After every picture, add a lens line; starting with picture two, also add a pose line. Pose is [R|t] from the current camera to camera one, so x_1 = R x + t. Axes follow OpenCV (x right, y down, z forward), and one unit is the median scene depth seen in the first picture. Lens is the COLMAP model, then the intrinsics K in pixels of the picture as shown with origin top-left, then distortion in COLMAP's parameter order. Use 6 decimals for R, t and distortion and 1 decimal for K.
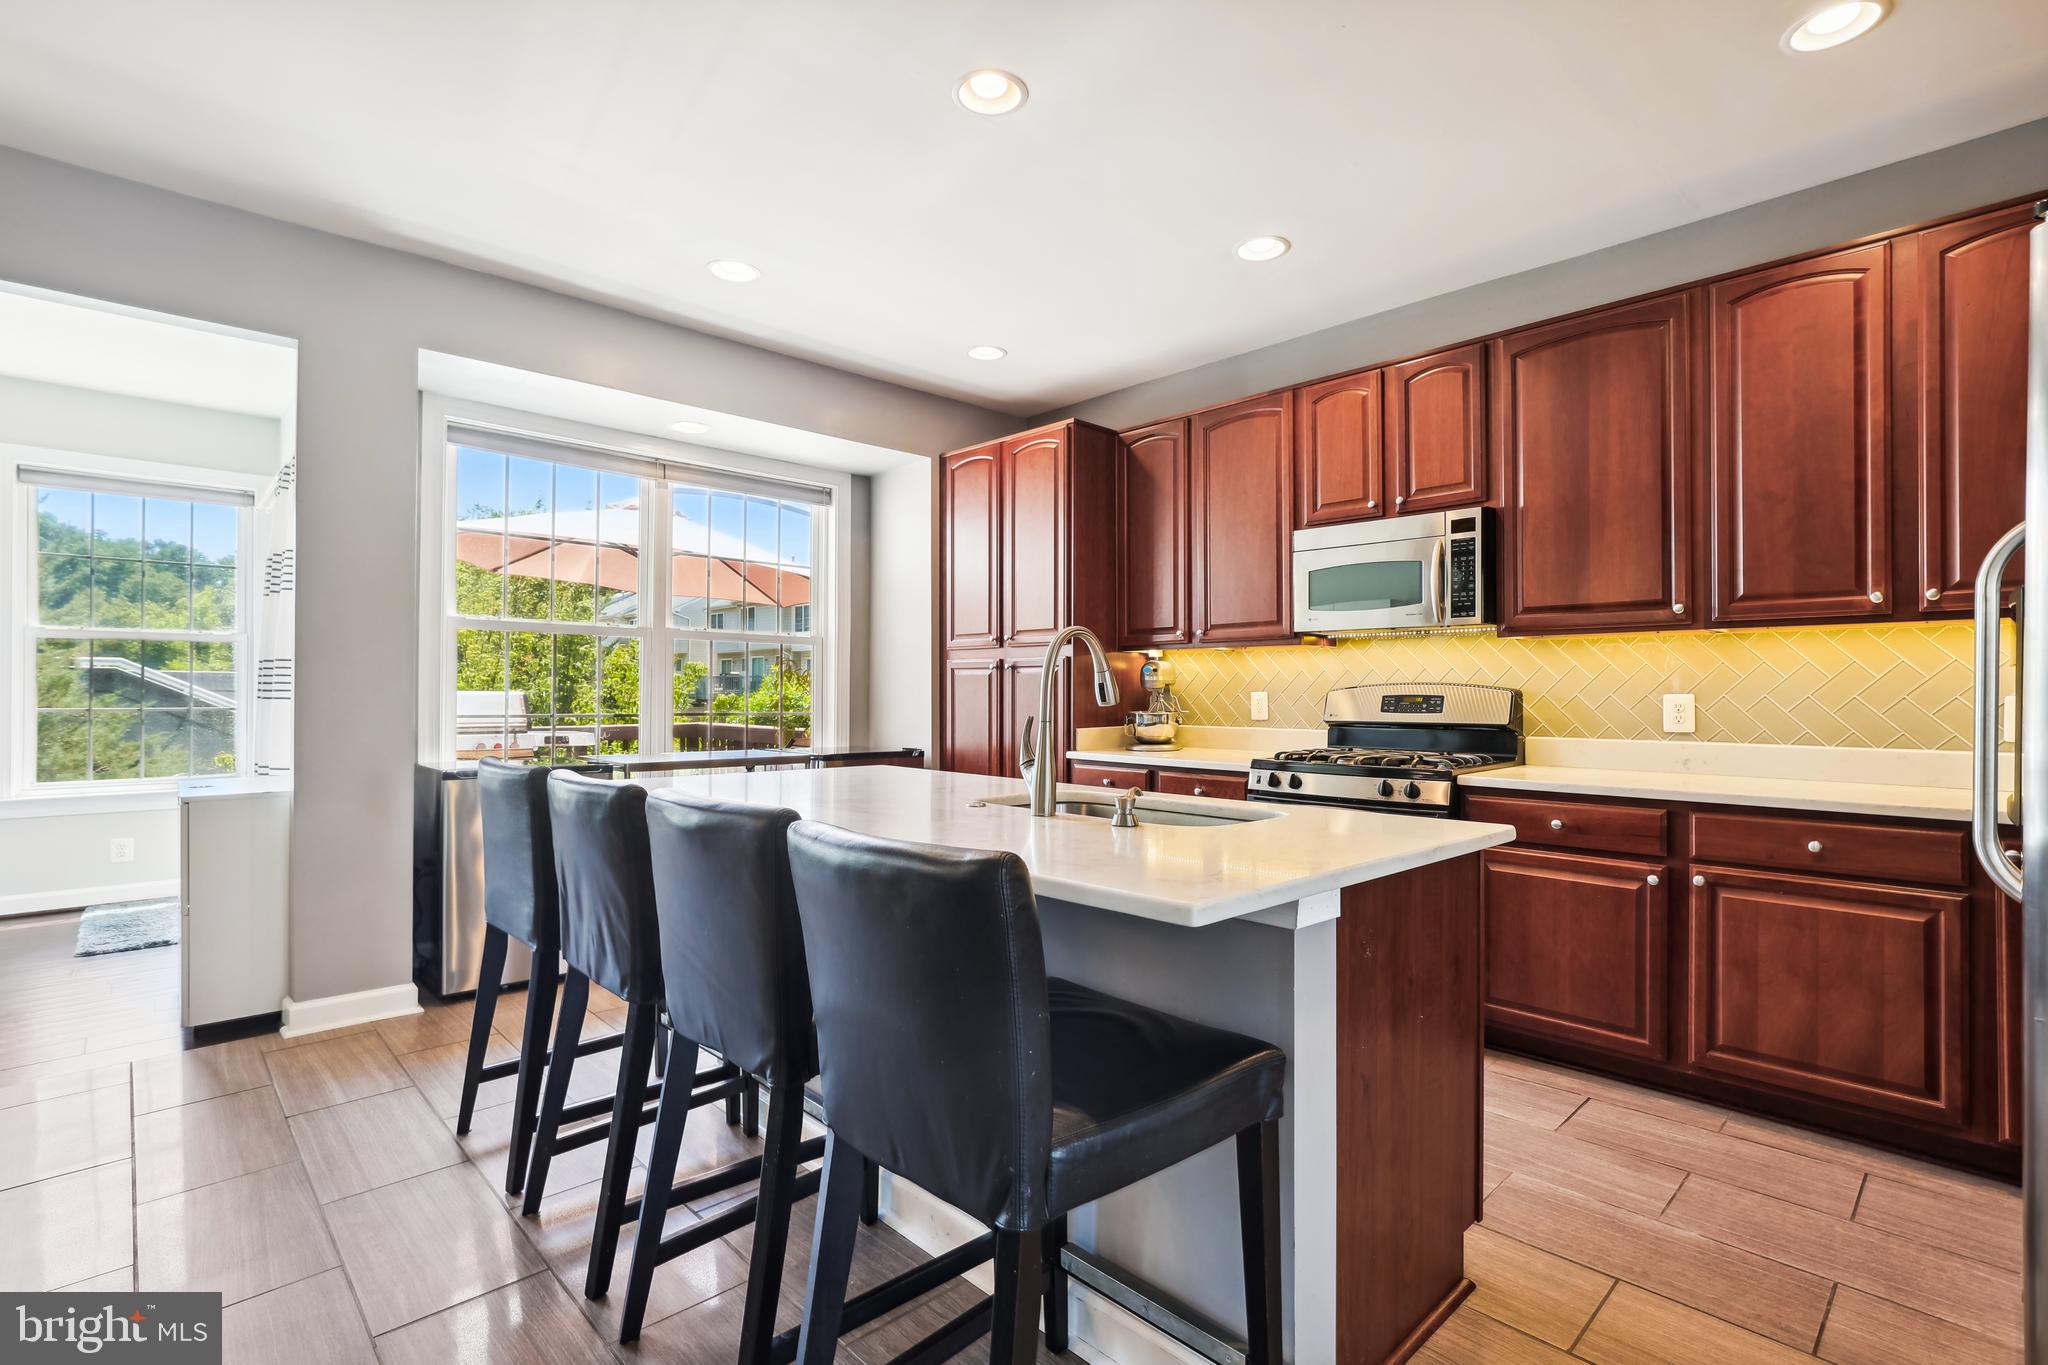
lens RADIAL K [[951.6, 0, 1027.1], [0, 951.6, 689.7], [0, 0, 1]] dist [-0.012217, 0.007006]
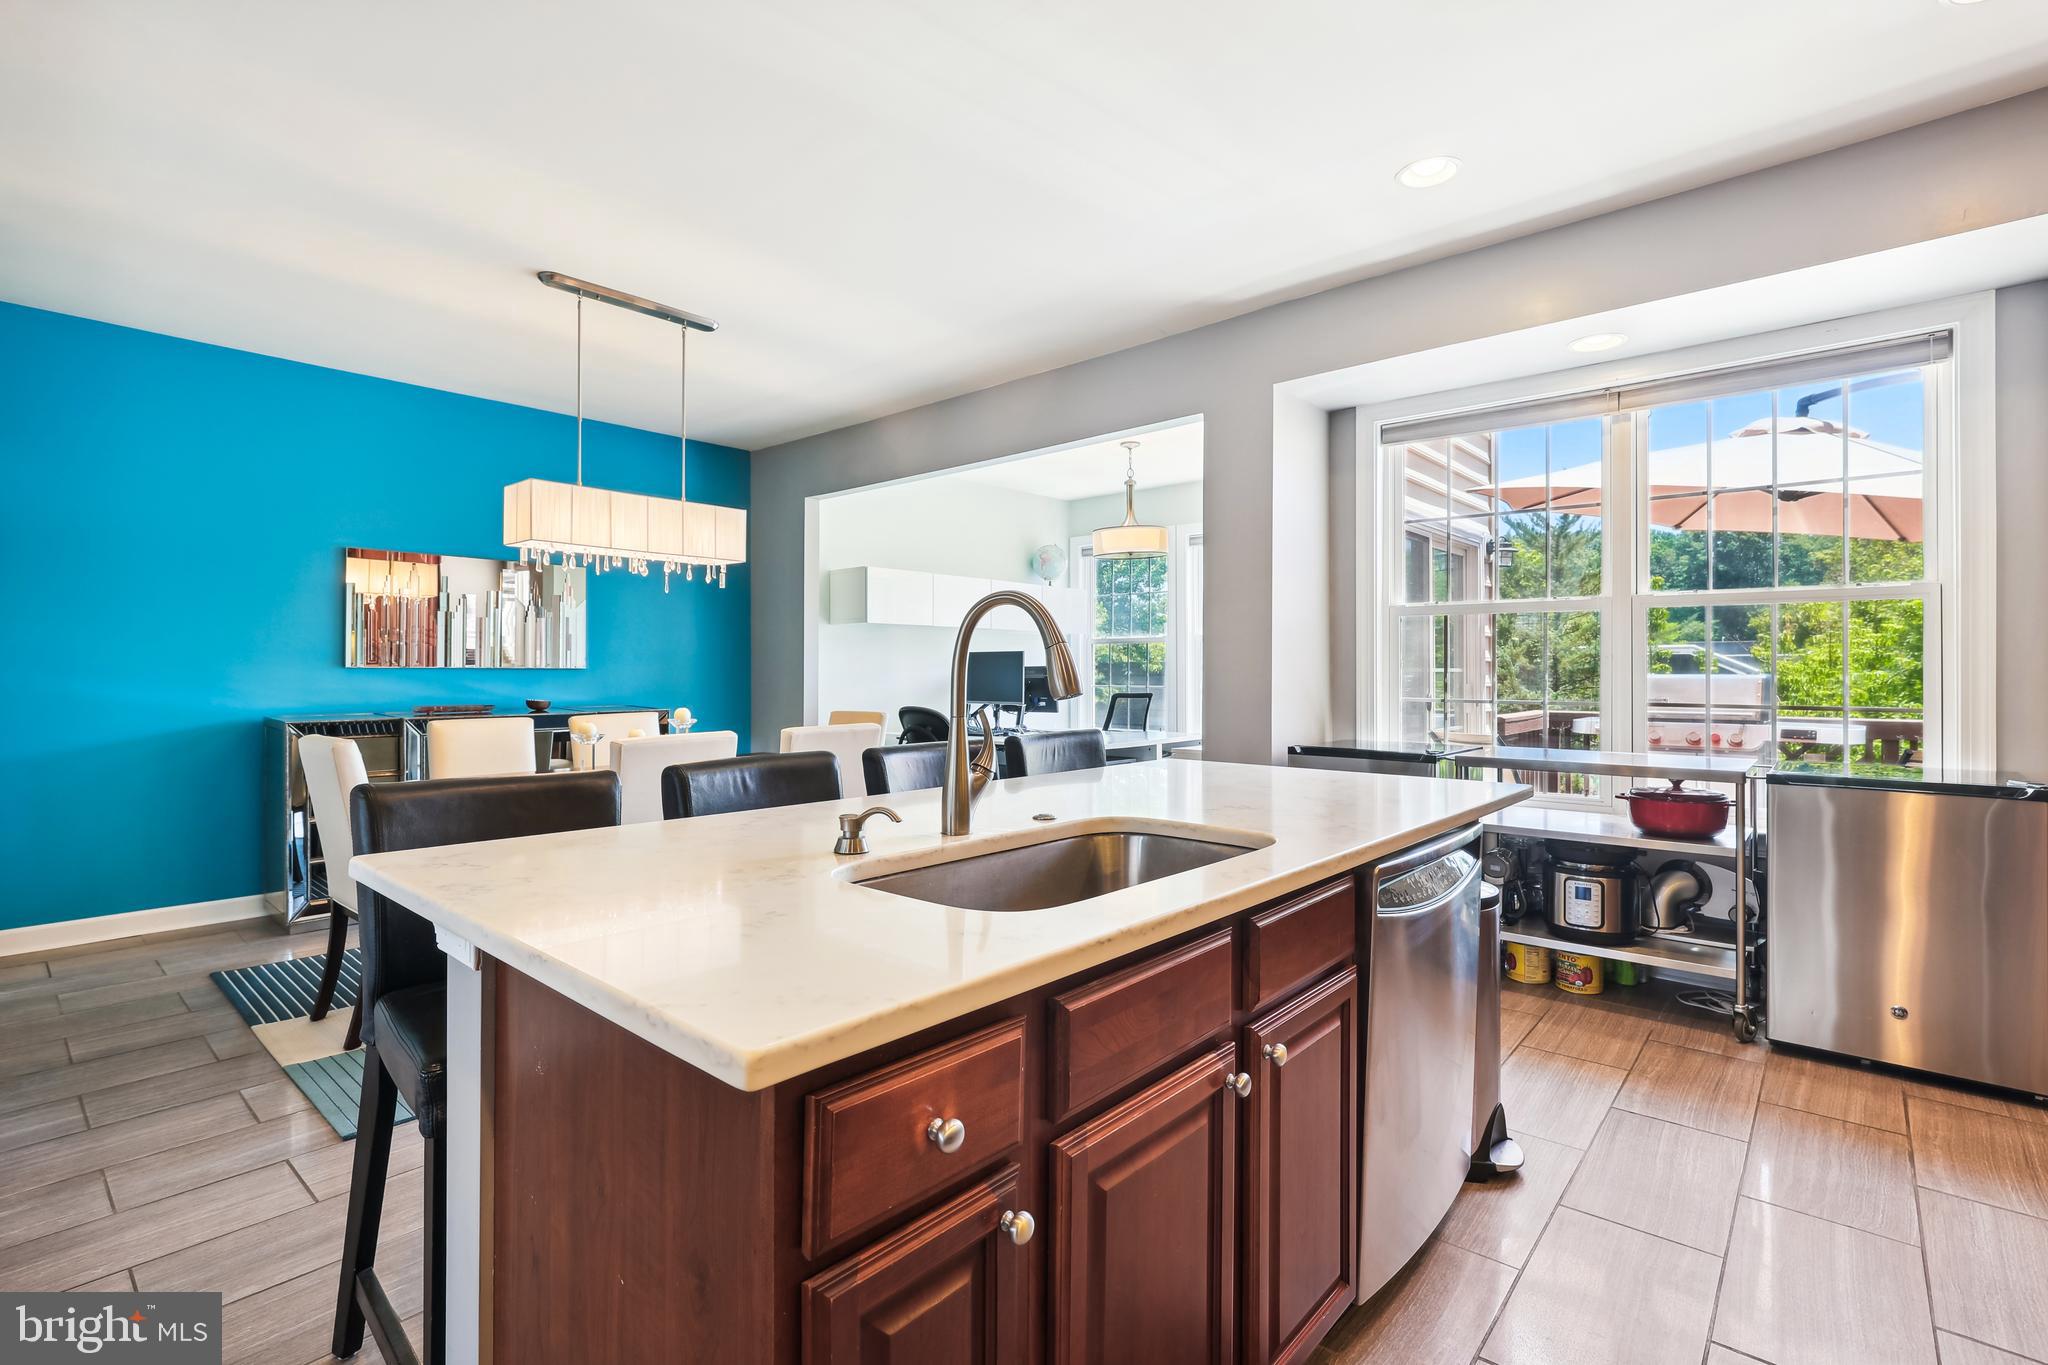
lens RADIAL K [[951.6, 0, 1035.3], [0, 951.6, 659.4], [0, 0, 1]] dist [-0.012217, 0.007006]
pose [[0.095868, -0.018364, -0.995225, 0.489750], [0.005264, 0.999825, -0.017942, 0.000807], [0.995380, -0.003519, 0.095948, 0.583505]]
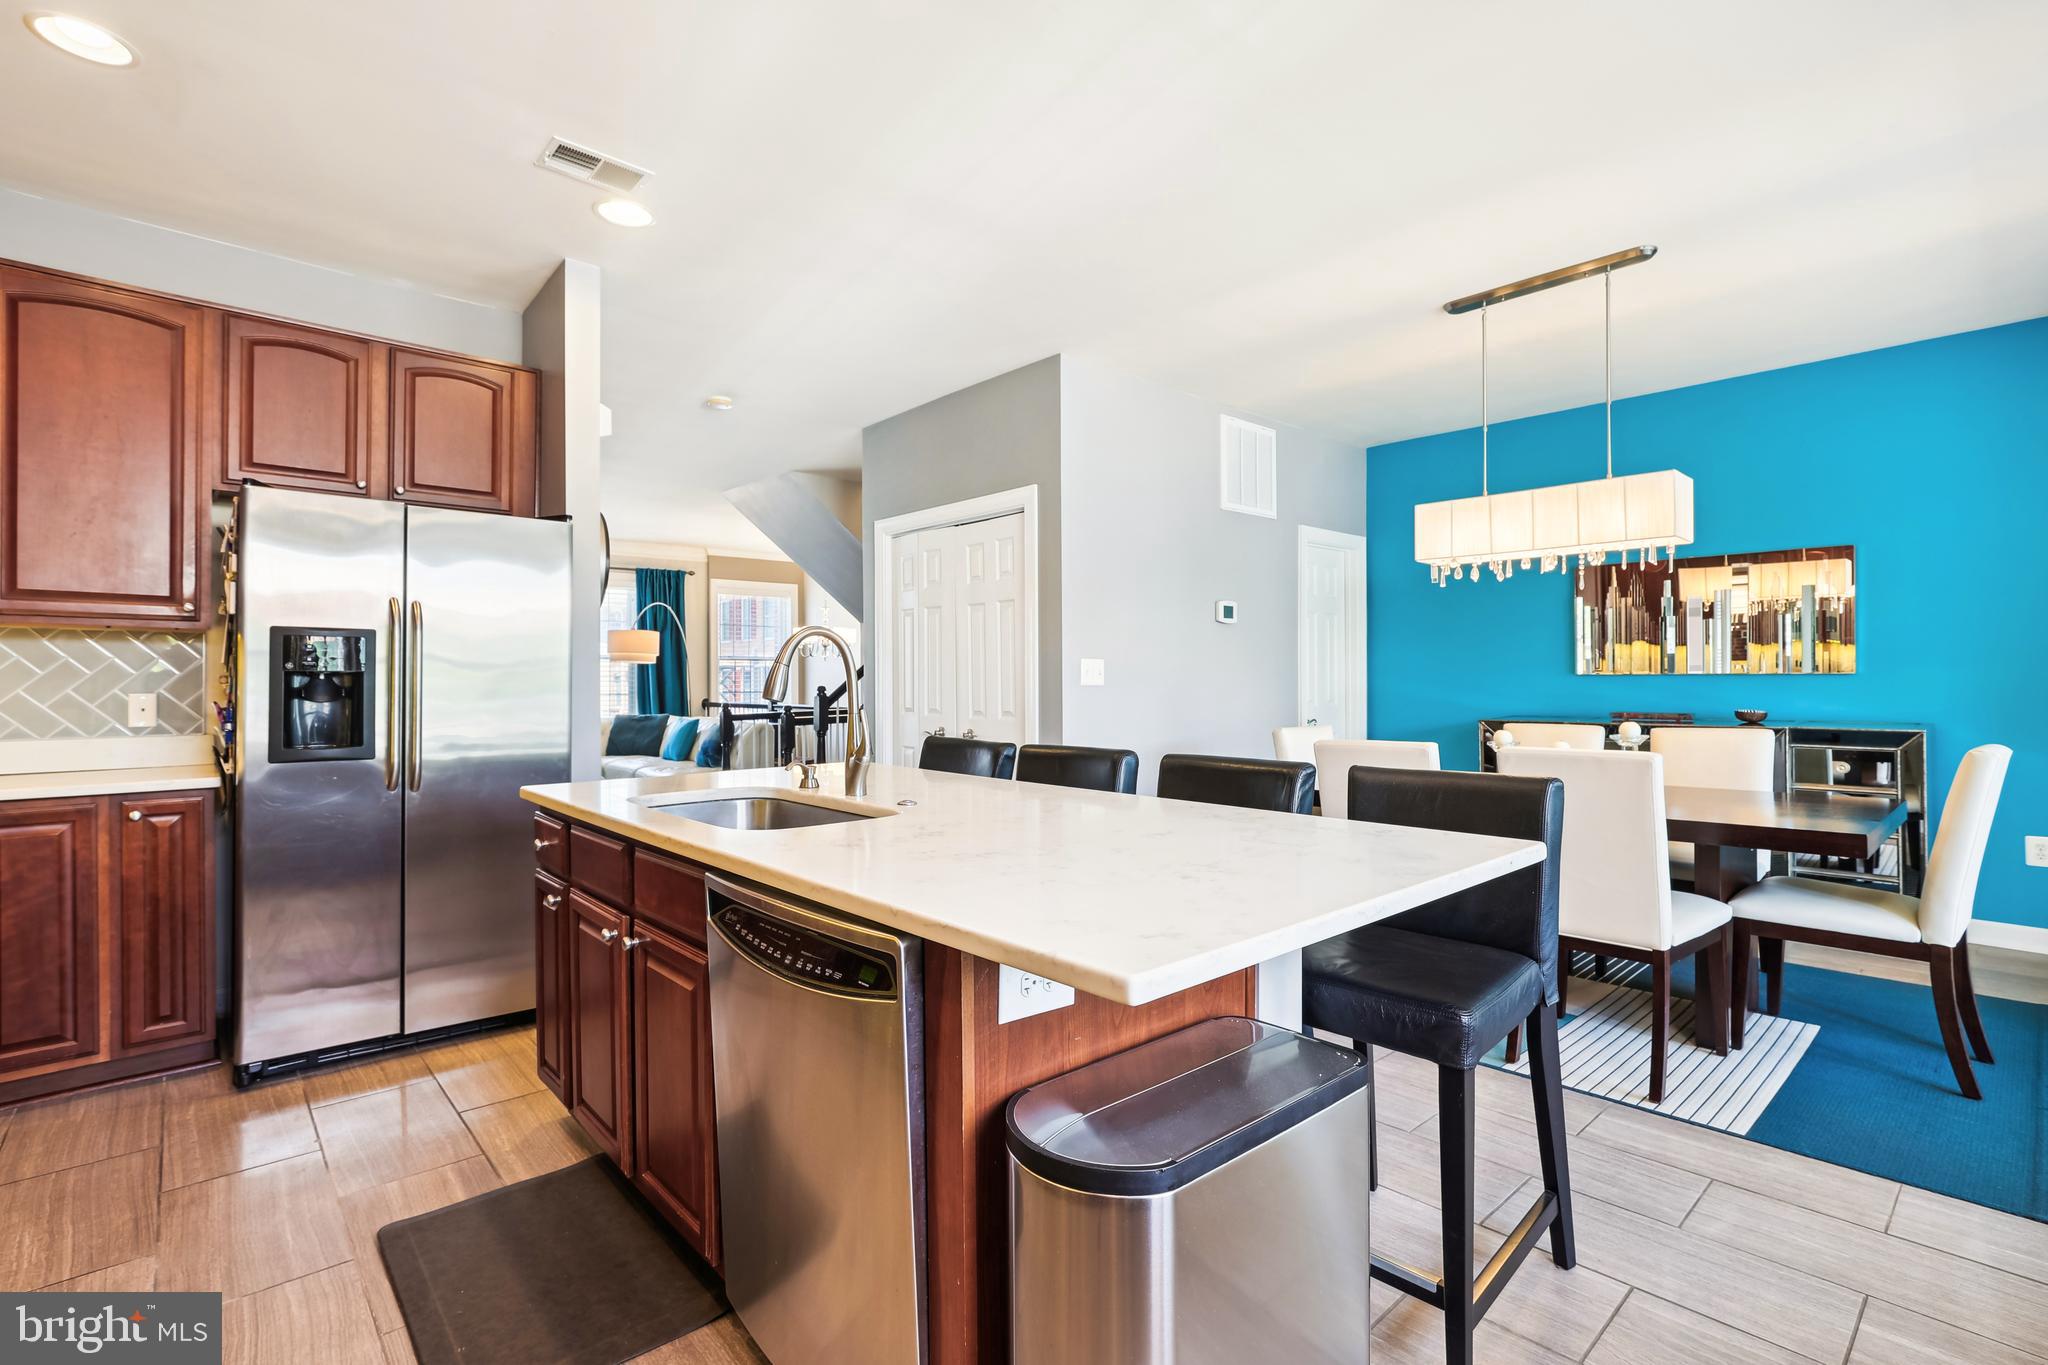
lens RADIAL K [[951.6, 0, 1035.9], [0, 951.6, 675.2], [0, 0, 1]] dist [-0.012217, 0.007006]
pose [[-0.999798, 0.001722, 0.020031, -0.134112], [0.001360, 0.999836, -0.018081, 0.006050], [-0.020059, -0.018050, -0.999636, 1.263313]]
